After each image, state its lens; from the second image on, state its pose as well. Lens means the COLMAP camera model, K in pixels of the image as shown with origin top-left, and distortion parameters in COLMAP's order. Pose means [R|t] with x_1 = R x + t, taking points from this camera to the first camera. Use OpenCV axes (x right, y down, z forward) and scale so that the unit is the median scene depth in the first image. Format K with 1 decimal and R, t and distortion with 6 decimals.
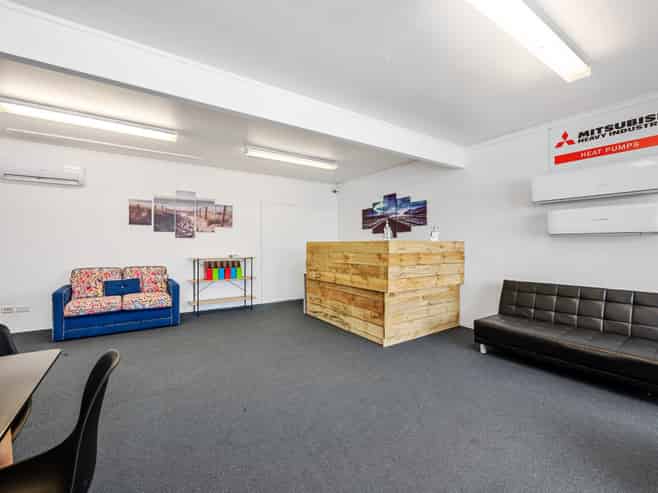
lens RADIAL K [[301.2, 0, 329.5], [0, 301.2, 250.1], [0, 0, 1]] dist [-0.003507, -0.000391]
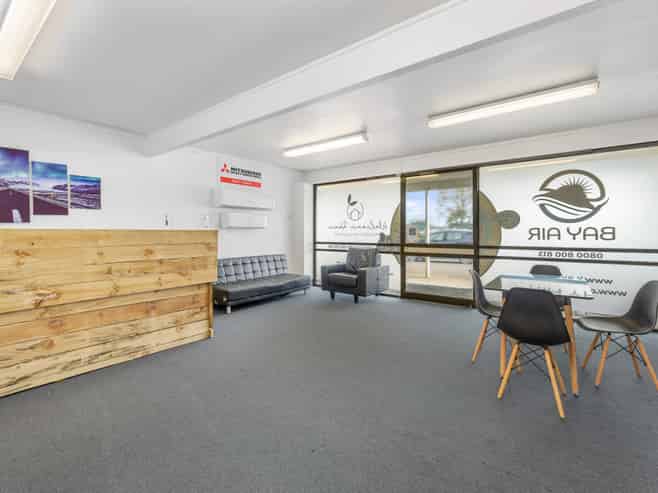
lens RADIAL K [[301.2, 0, 328.7], [0, 301.2, 240.9], [0, 0, 1]] dist [-0.003507, -0.000391]
pose [[-0.329549, -0.025885, 0.943783, -0.756435], [0.016218, 0.999321, 0.033071, -0.018620], [-0.943999, 0.026205, -0.328906, 0.828544]]
